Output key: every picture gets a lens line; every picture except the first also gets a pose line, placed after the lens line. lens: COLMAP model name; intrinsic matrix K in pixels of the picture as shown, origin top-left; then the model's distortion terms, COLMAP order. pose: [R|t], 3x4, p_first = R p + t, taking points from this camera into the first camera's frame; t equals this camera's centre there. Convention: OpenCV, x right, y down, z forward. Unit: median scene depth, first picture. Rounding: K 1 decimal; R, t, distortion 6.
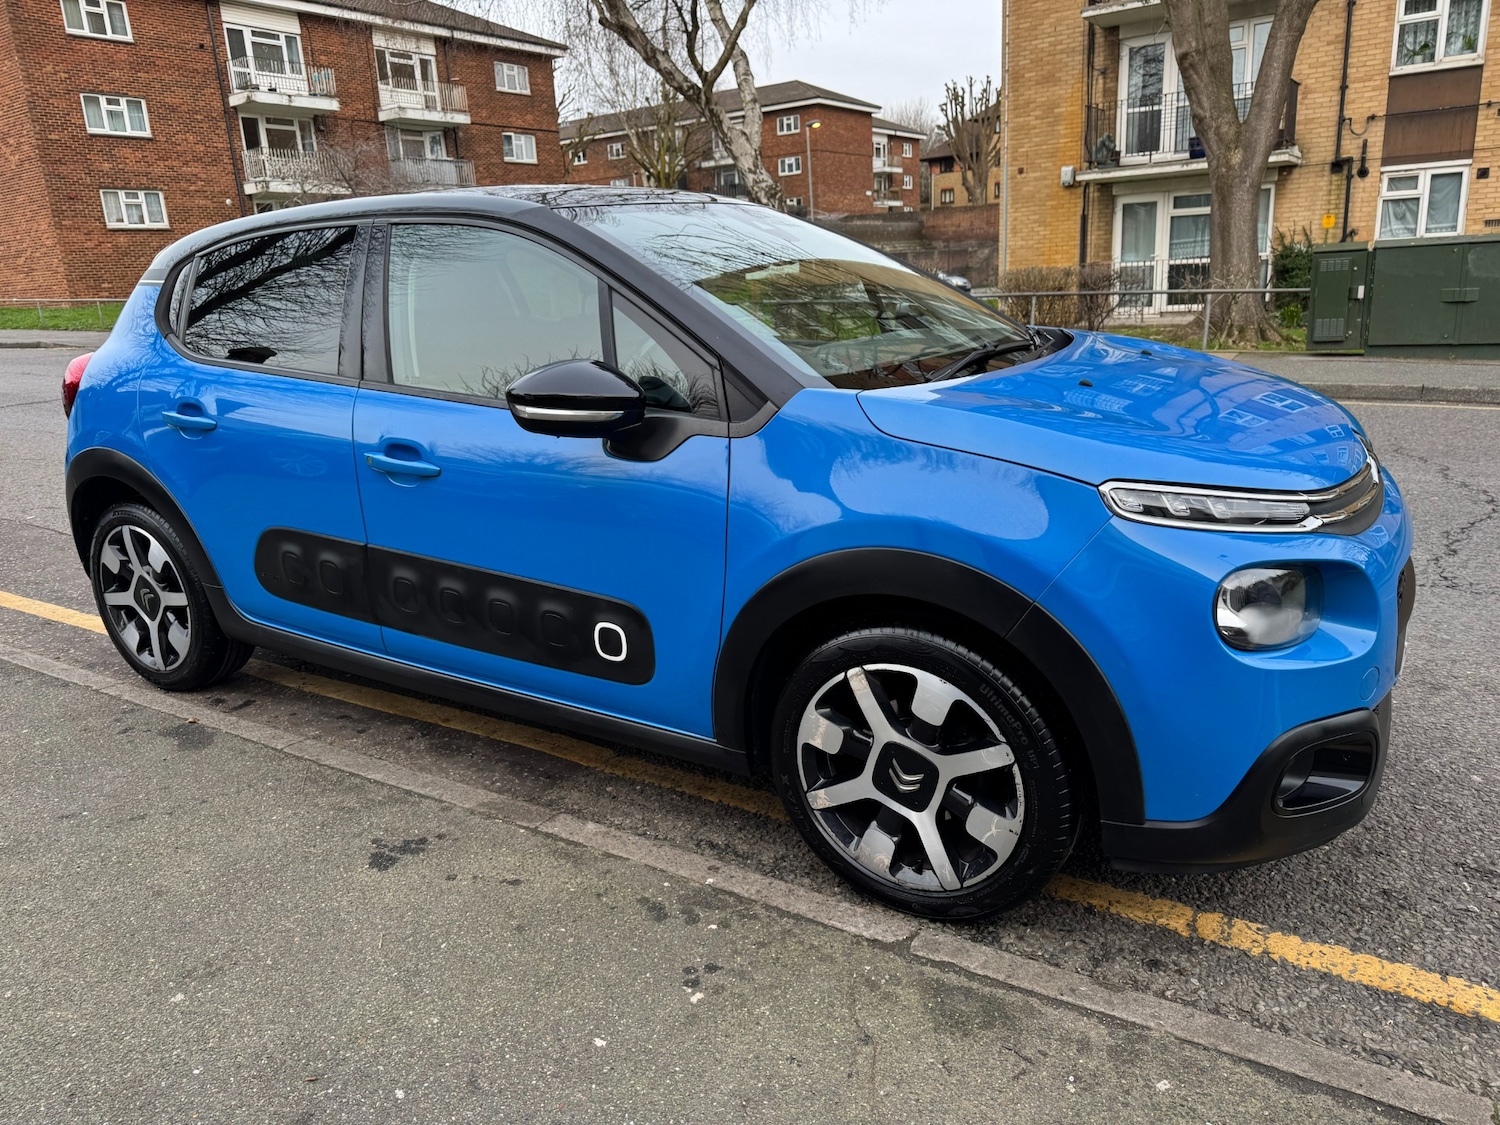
lens RADIAL K [[1072.9, 0, 745.3], [0, 1072.9, 563.7], [0, 0, 1]] dist [0.014608, -0.018593]
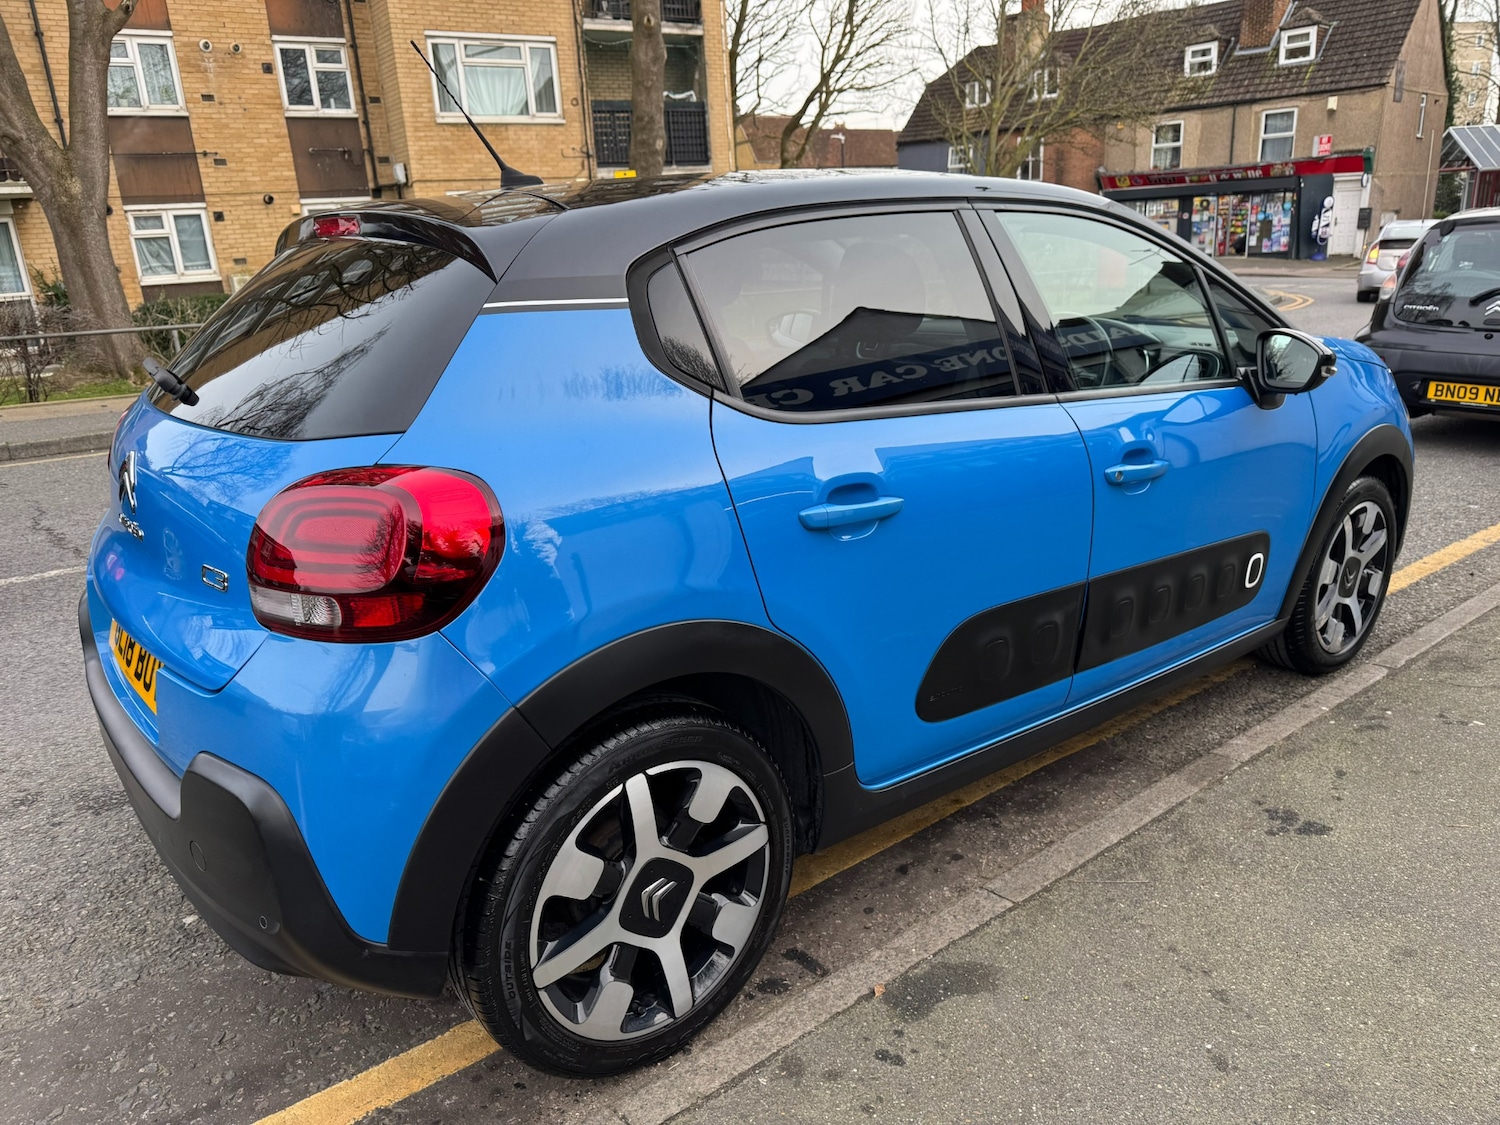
lens RADIAL K [[1073.8, 0, 752.7], [0, 1073.8, 556.3], [0, 0, 1]] dist [0.006451, -0.005586]
pose [[0.341037, -0.240096, 0.908872, -0.209527], [0.281116, 0.948638, 0.145117, -0.040547], [-0.897033, 0.206008, 0.391016, 0.154694]]
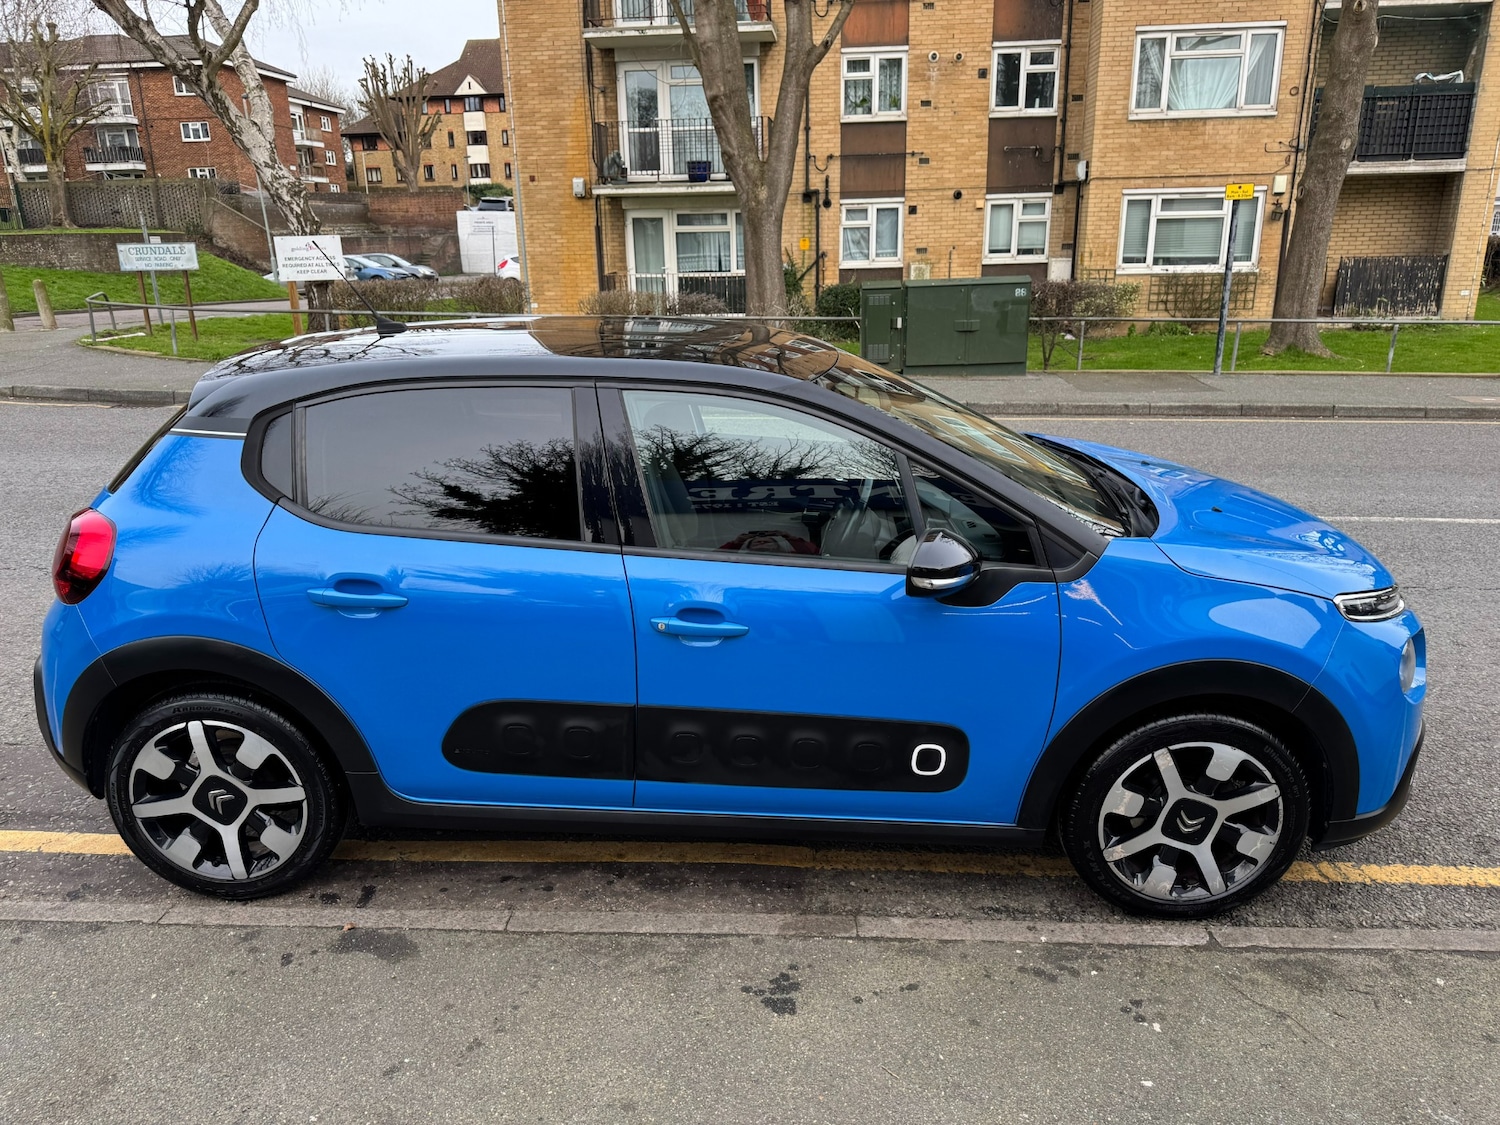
lens RADIAL K [[1072.2, 0, 752.8], [0, 1072.2, 564.5], [0, 0, 1]] dist [0.022353, -0.028619]
pose [[0.866079, -0.112592, 0.487062, -0.125658], [0.103440, 0.993583, 0.045748, -0.031729], [-0.489087, 0.010760, 0.872168, 0.011745]]
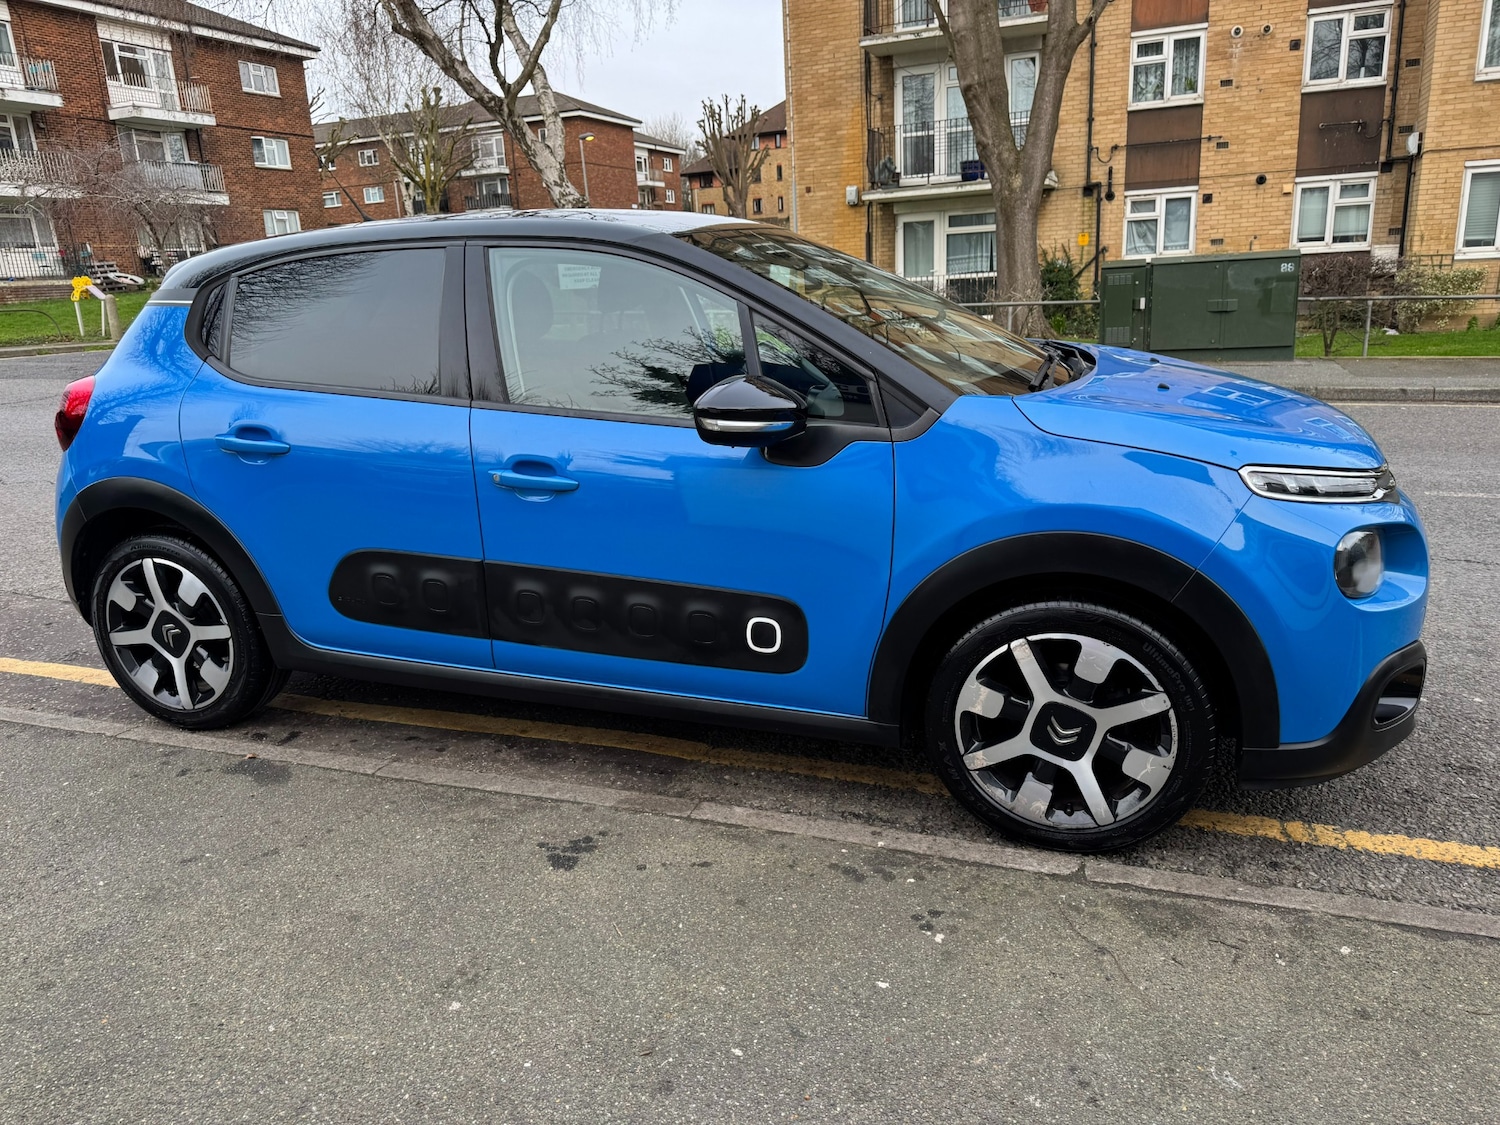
lens RADIAL K [[1071.6, 0, 747.8], [0, 1071.6, 562.7], [0, 0, 1]] dist [0.017955, -0.021432]
pose [[0.975602, -0.055364, 0.212451, -0.055375], [0.057625, 0.998328, -0.004459, 0.000565], [-0.211849, 0.016593, 0.977162, -0.007648]]
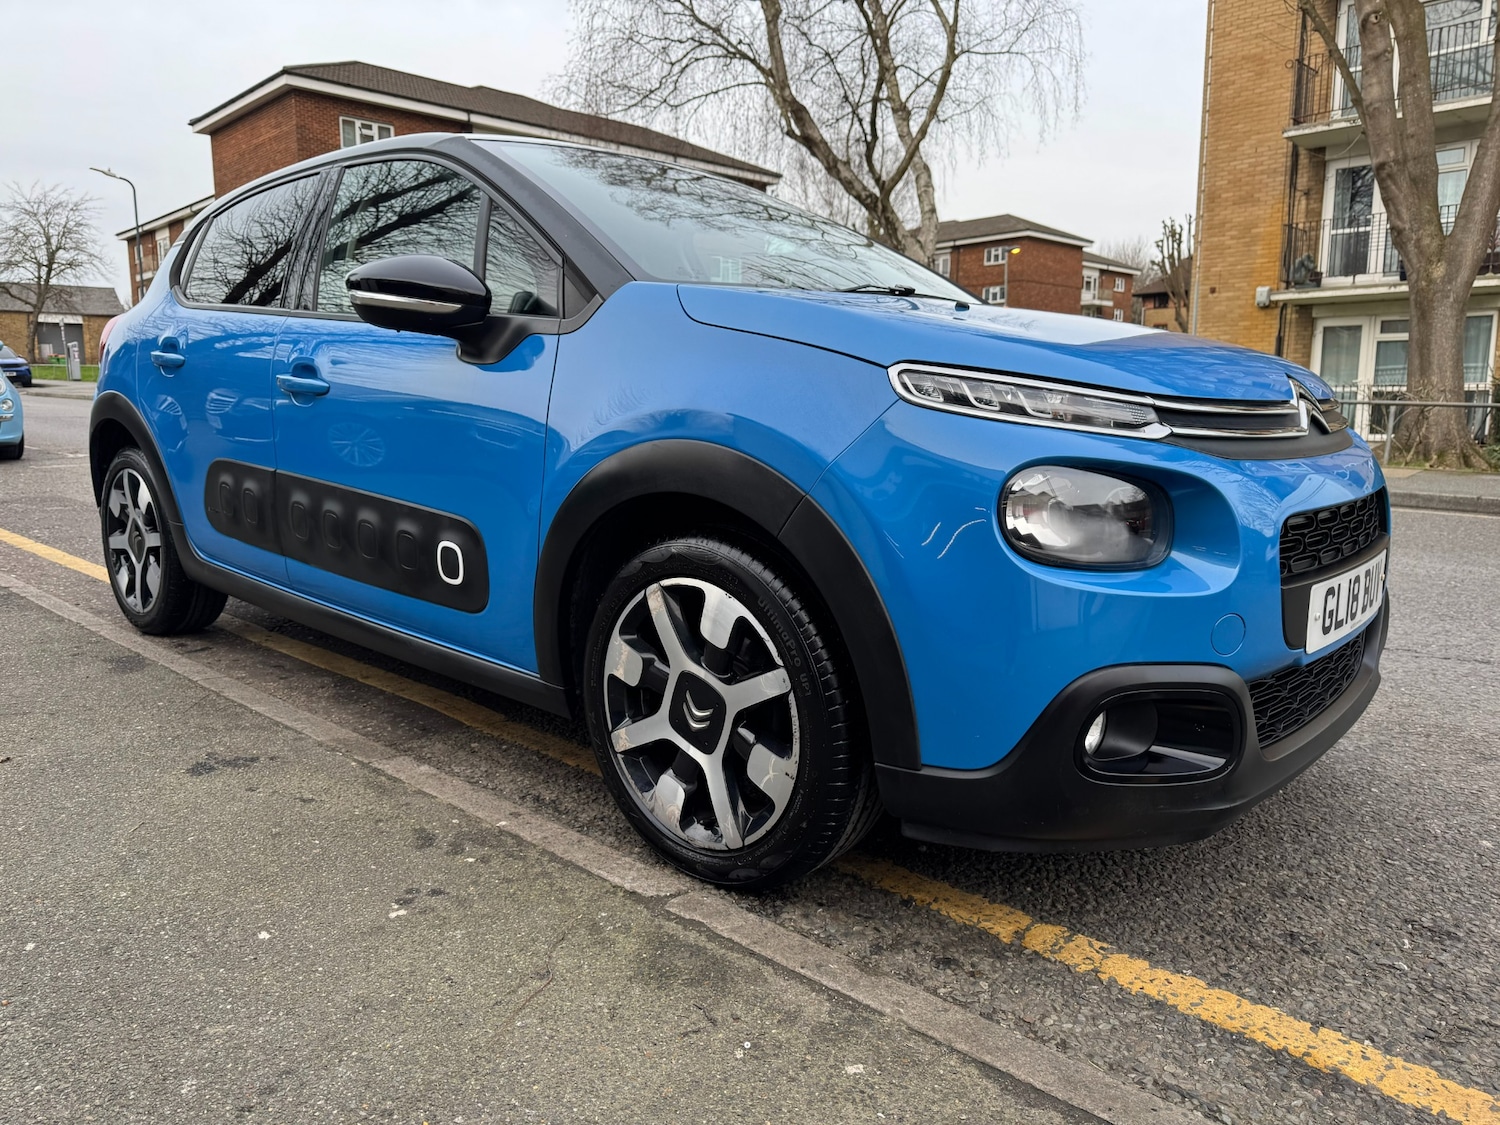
lens RADIAL K [[1073.9, 0, 746.9], [0, 1073.9, 558.5], [0, 0, 1]] dist [0.018094, -0.026049]
pose [[0.981017, 0.079205, -0.177011, 0.044789], [-0.099164, 0.989312, -0.106906, 0.021820], [0.166651, 0.122429, 0.978386, 0.017436]]
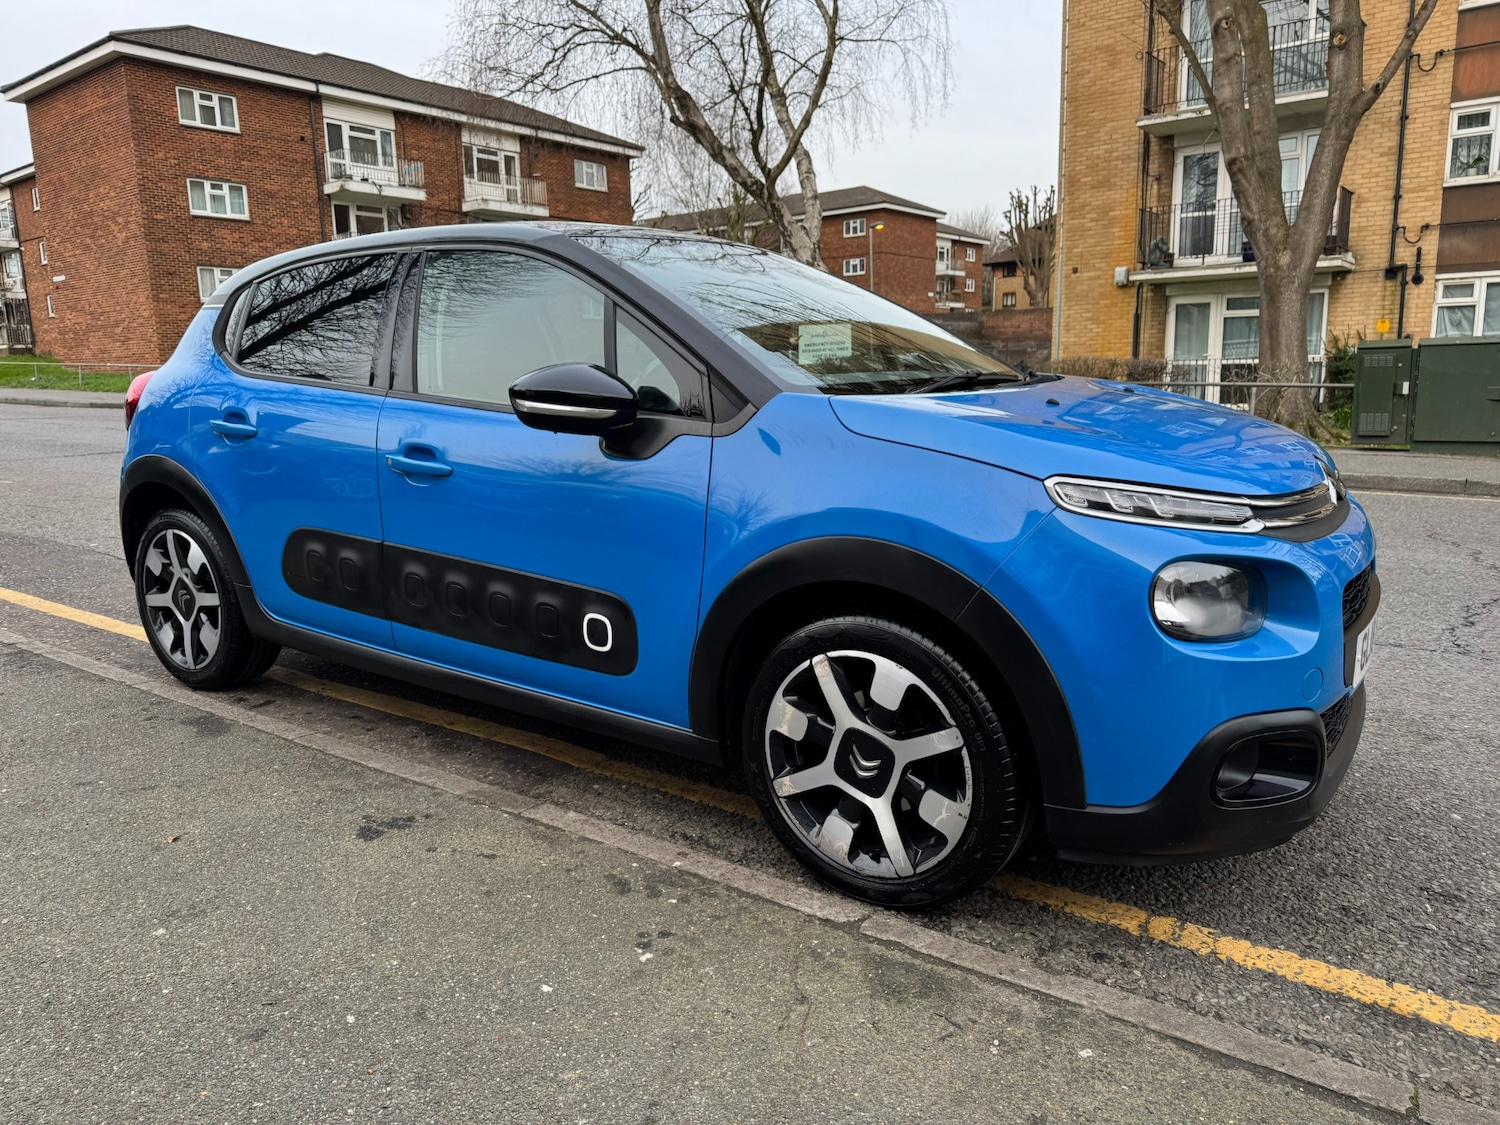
lens RADIAL K [[1072.4, 0, 751.4], [0, 1072.4, 560.2], [0, 0, 1]] dist [0.018810, -0.023454]
pose [[0.998068, 0.039976, -0.047571, 0.010918], [-0.043978, 0.995299, -0.086294, 0.013022], [0.043897, 0.088219, 0.995133, -0.007233]]
